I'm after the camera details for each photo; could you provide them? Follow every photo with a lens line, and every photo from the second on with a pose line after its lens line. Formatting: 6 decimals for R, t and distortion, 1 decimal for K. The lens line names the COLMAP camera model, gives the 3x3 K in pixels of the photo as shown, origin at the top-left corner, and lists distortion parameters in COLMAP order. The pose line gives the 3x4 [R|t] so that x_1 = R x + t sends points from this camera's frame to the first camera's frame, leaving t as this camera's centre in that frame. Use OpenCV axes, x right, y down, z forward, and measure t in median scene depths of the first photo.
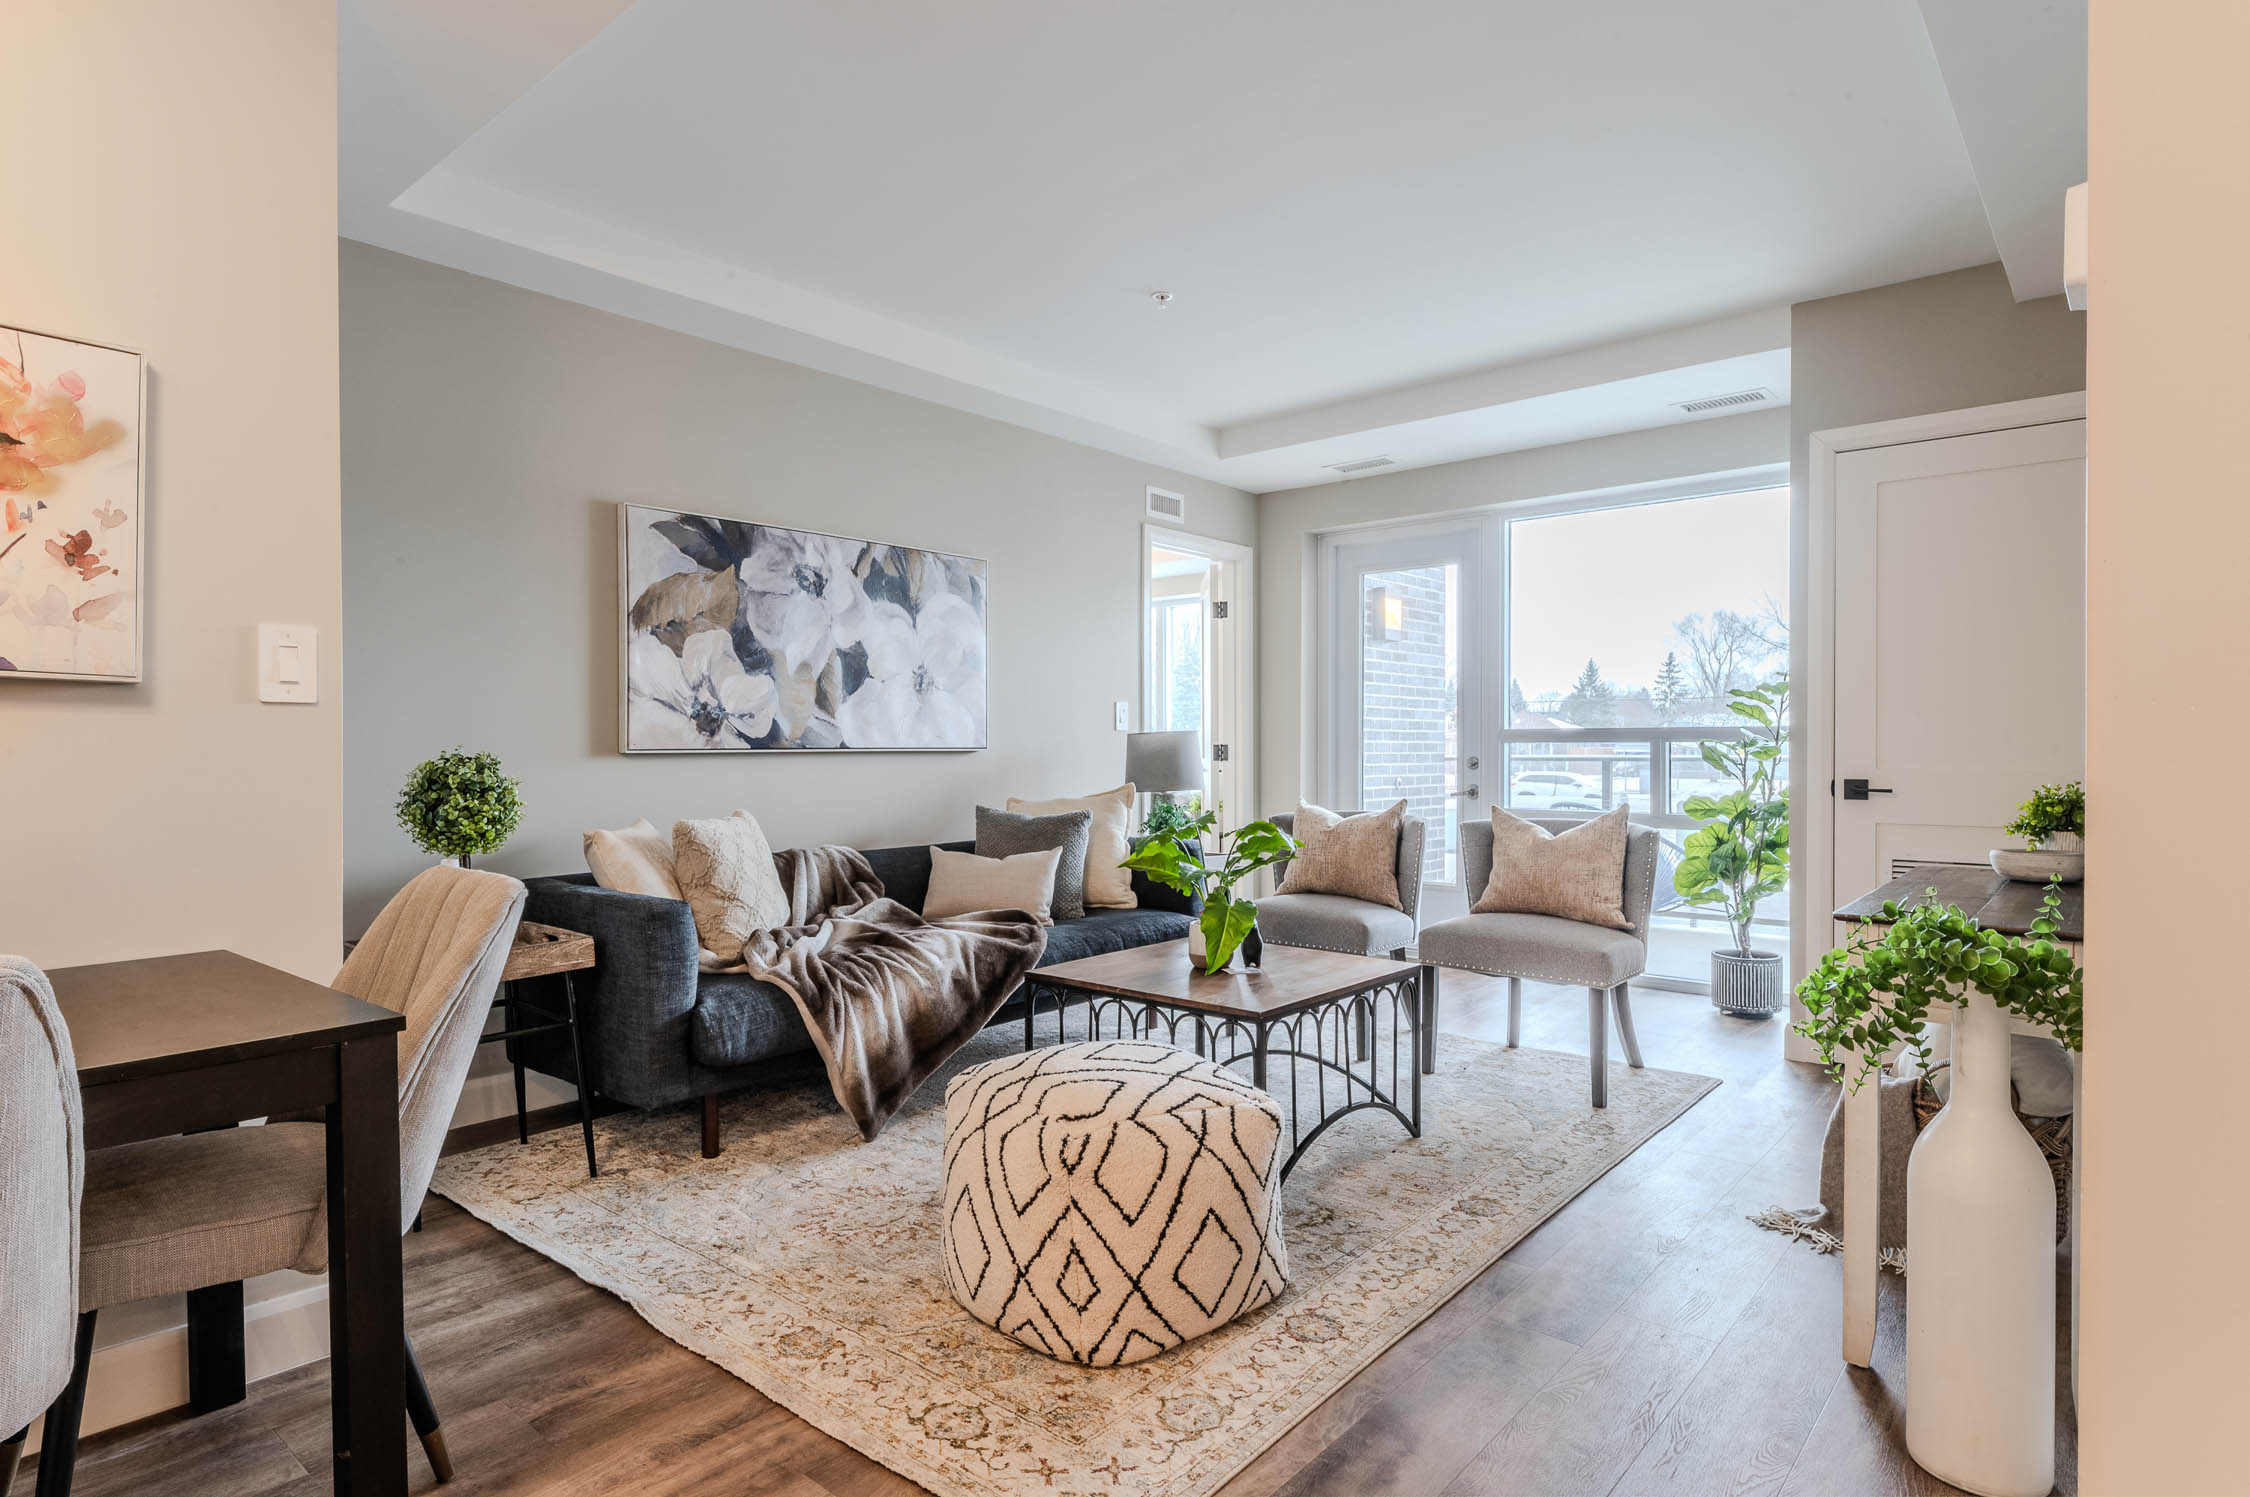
lens RADIAL K [[1206.5, 0, 1124.8], [0, 1206.5, 750.8], [0, 0, 1]] dist [-0.000821, -0.000034]
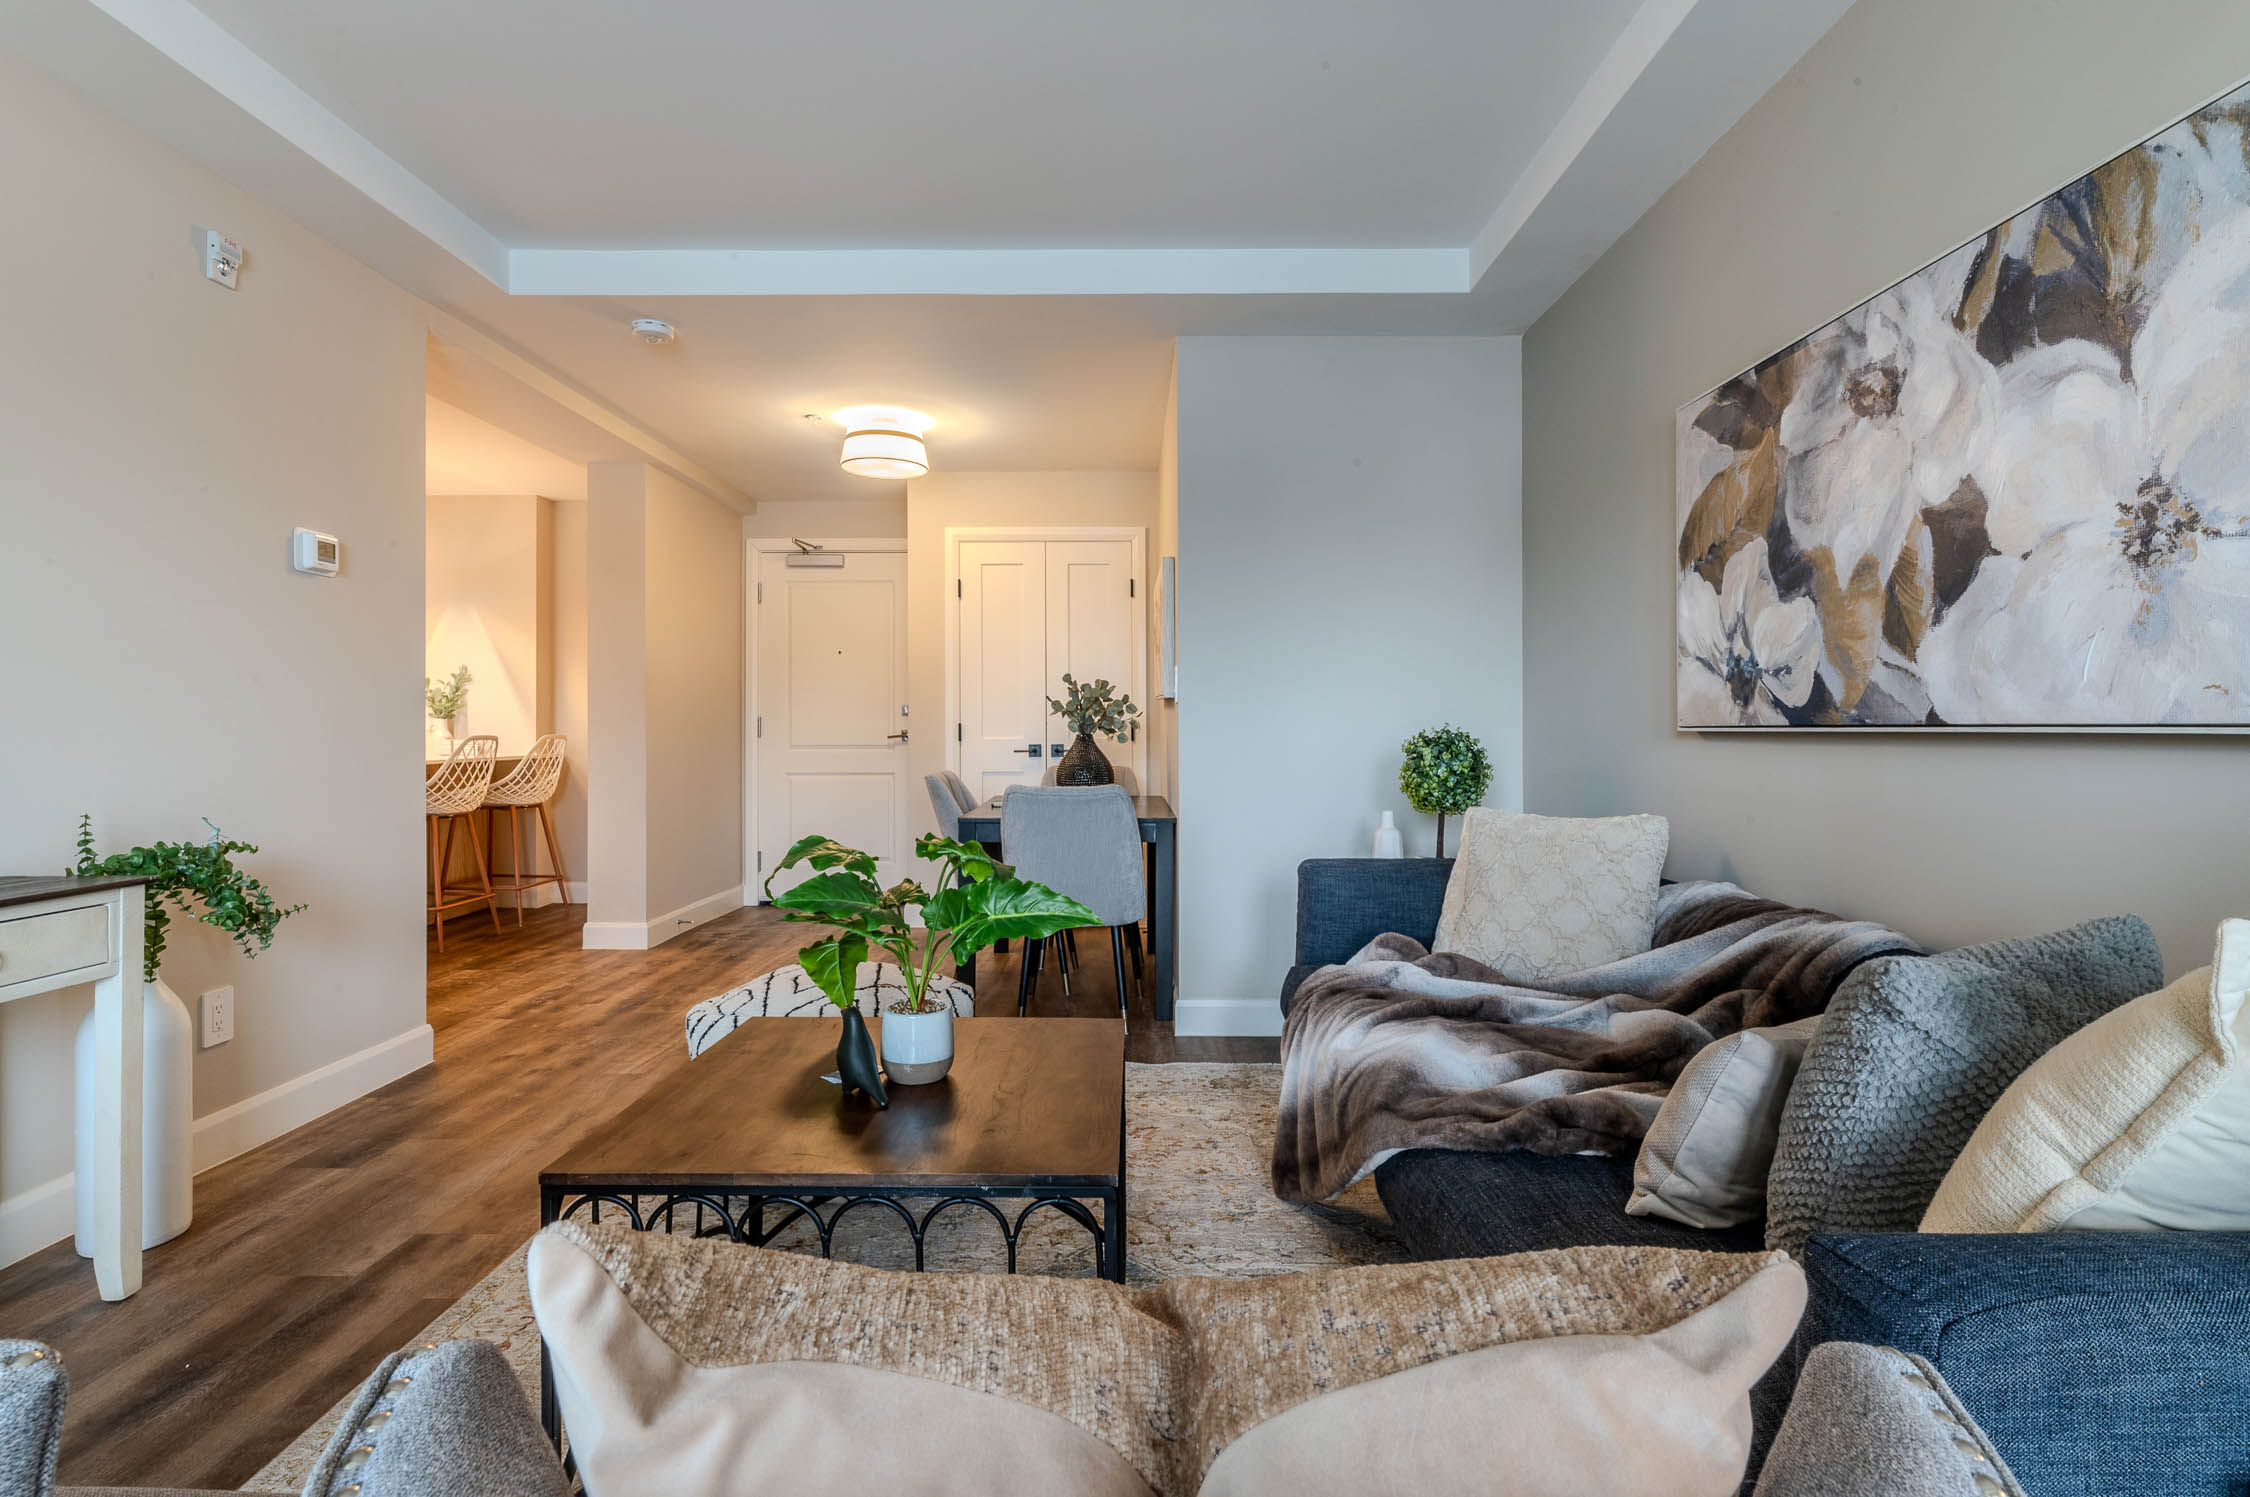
lens RADIAL K [[1067.1, 0, 1137.7], [0, 1067.1, 725.0], [0, 0, 1]] dist [-0.001960, 0.000378]
pose [[-0.755737, 0.003503, -0.654866, 0.271005], [0.002239, 0.999994, 0.002766, -0.004247], [0.654871, 0.000624, -0.755740, 1.170430]]
